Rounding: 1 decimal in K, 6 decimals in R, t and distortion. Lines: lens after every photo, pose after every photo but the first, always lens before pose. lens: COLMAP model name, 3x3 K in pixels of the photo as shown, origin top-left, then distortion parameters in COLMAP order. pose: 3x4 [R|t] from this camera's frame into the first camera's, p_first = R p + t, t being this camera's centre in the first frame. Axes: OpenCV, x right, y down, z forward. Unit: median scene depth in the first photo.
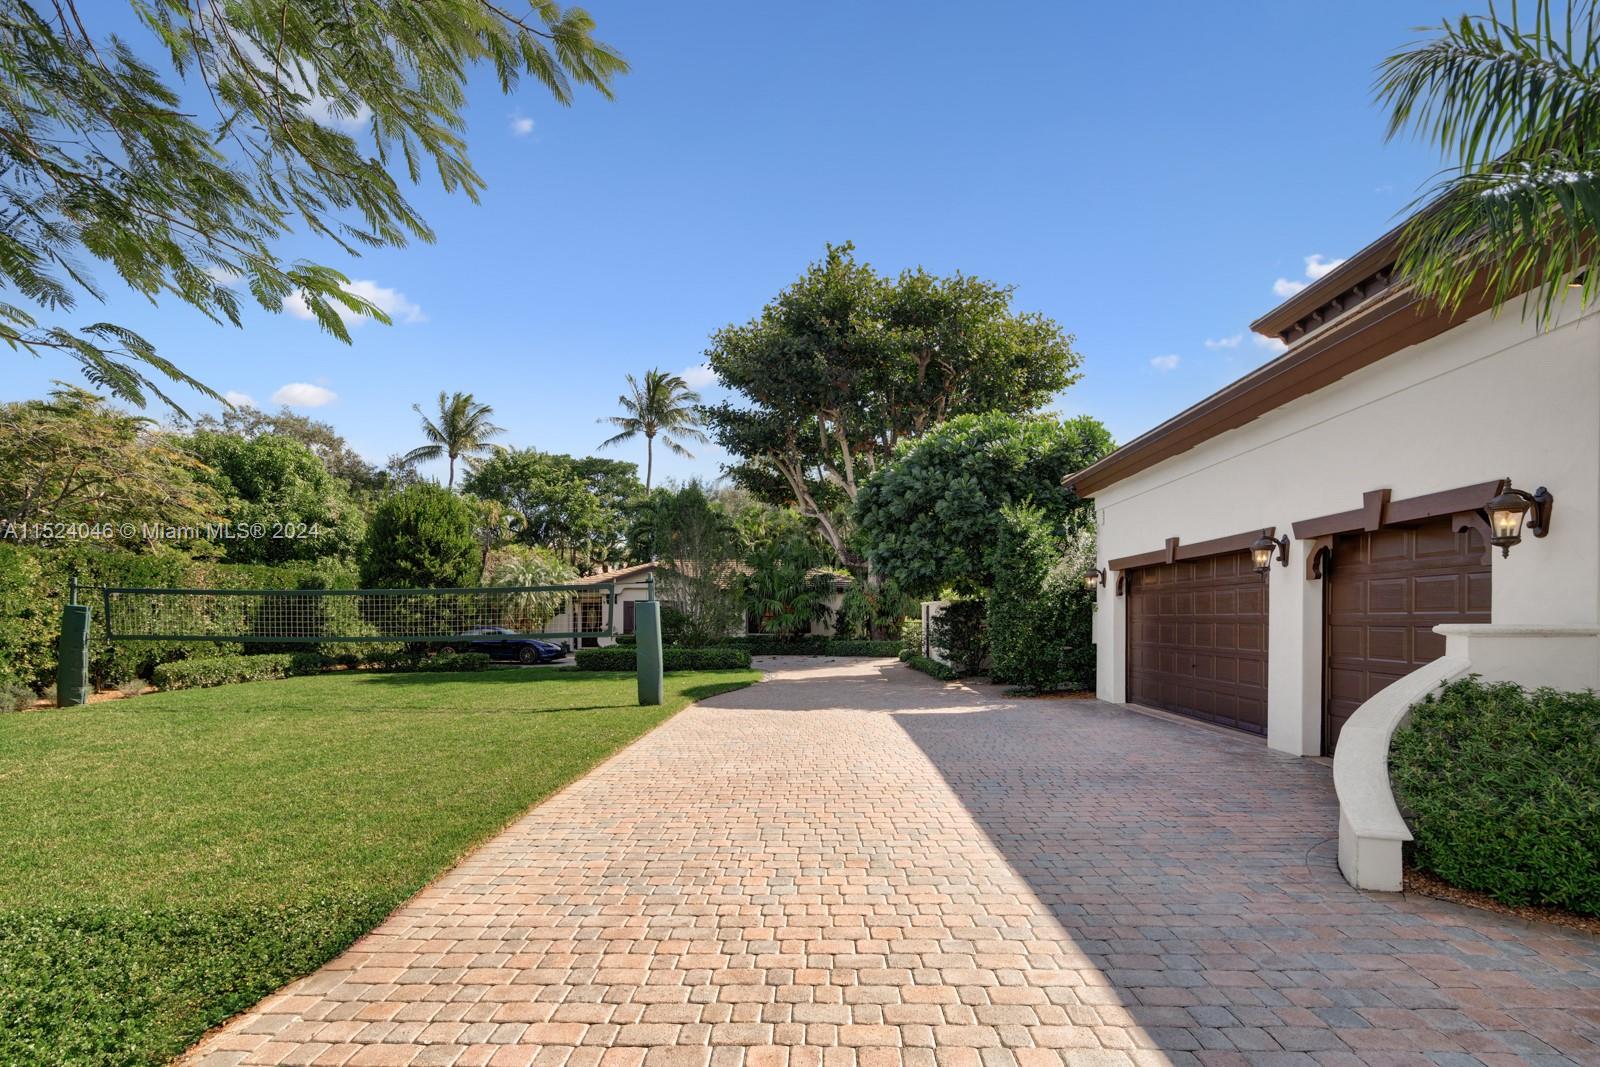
lens RADIAL K [[786.7, 0, 785.8], [0, 786.7, 632.5], [0, 0, 1]] dist [0.005589, -0.003834]
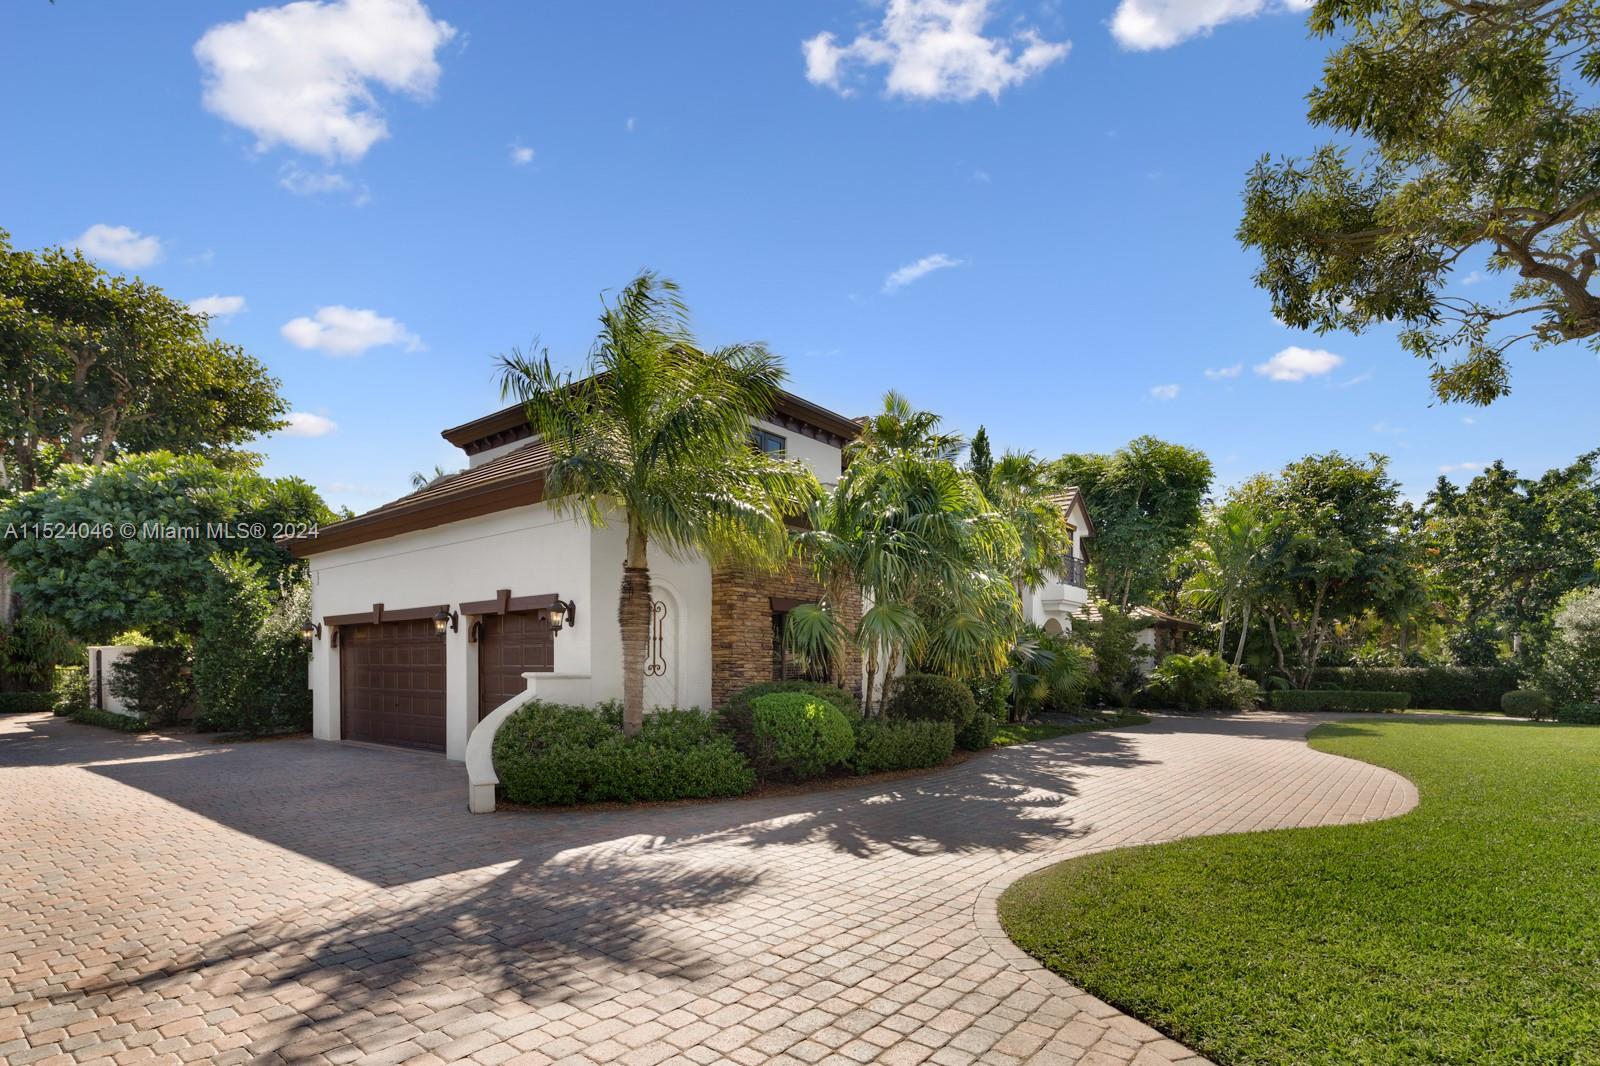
lens RADIAL K [[786.7, 0, 779.0], [0, 786.7, 687.5], [0, 0, 1]] dist [0.005589, -0.003834]
pose [[0.607454, -0.012105, 0.794263, -0.085258], [0.005897, 0.999925, 0.010729, 0.002816], [-0.794333, -0.001834, 0.607480, -0.191339]]
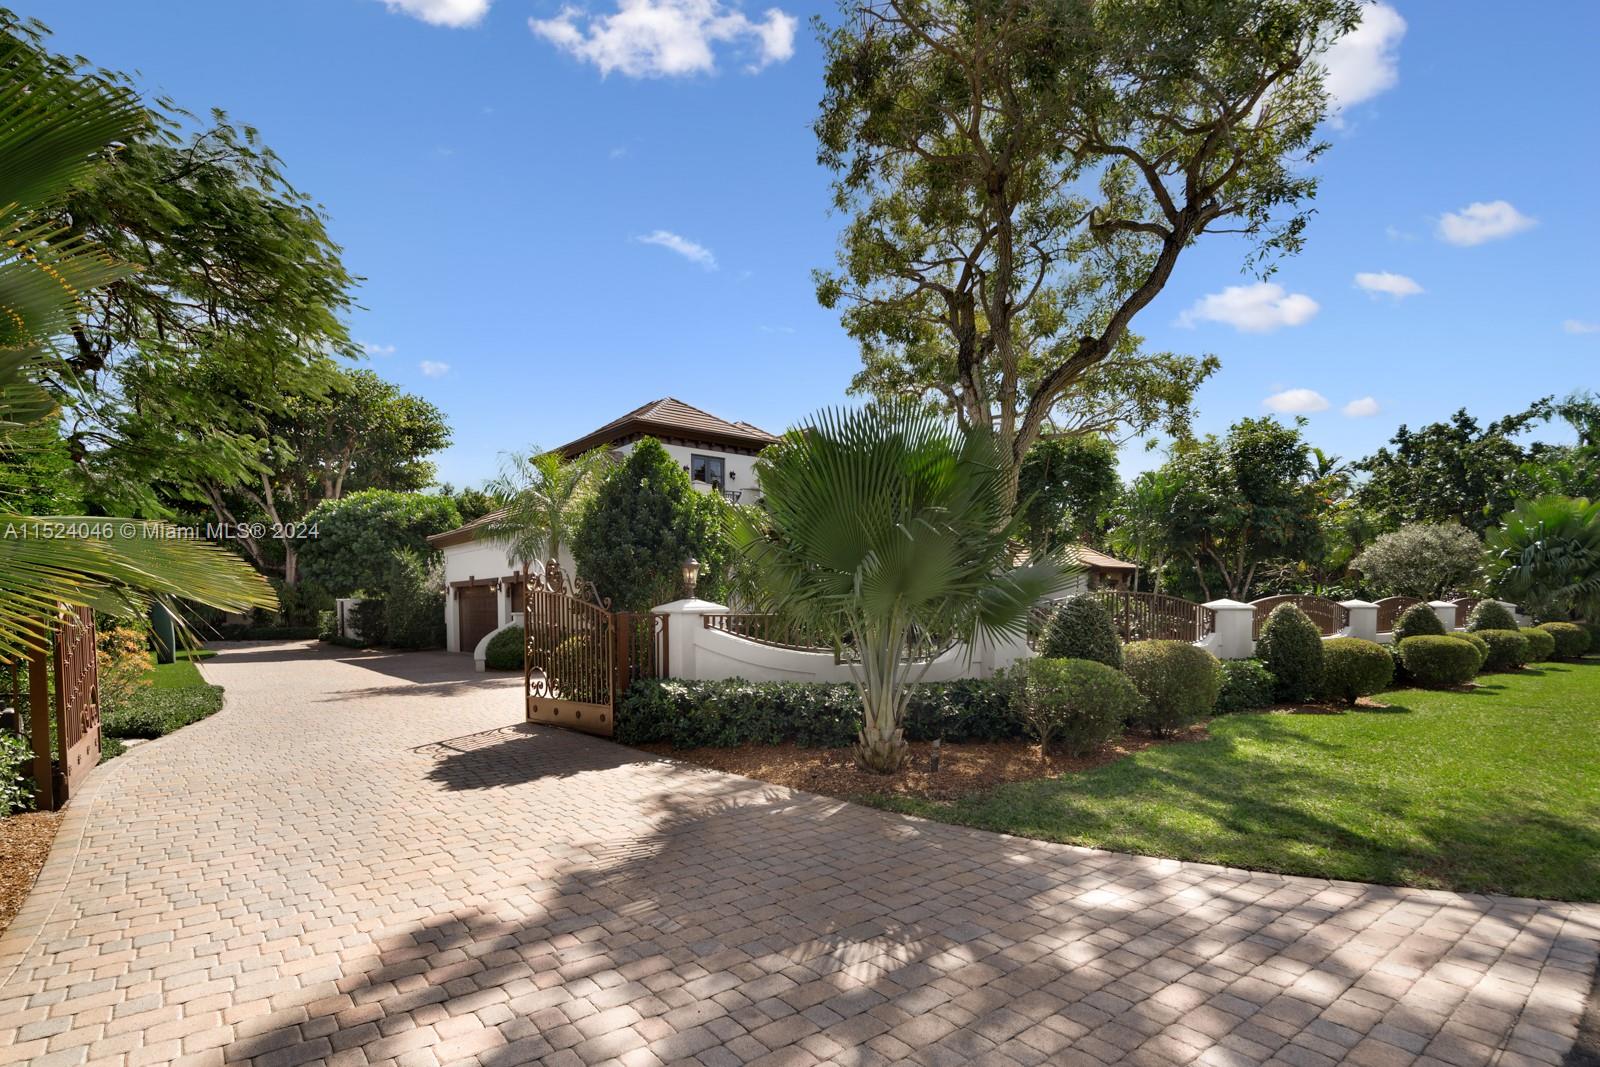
lens RADIAL K [[786.7, 0, 776.5], [0, 786.7, 643.5], [0, 0, 1]] dist [0.005589, -0.003834]
pose [[0.760948, -0.030189, 0.648110, -0.234601], [0.013171, 0.999430, 0.031090, 0.012771], [-0.648679, -0.015122, 0.760912, -0.949161]]
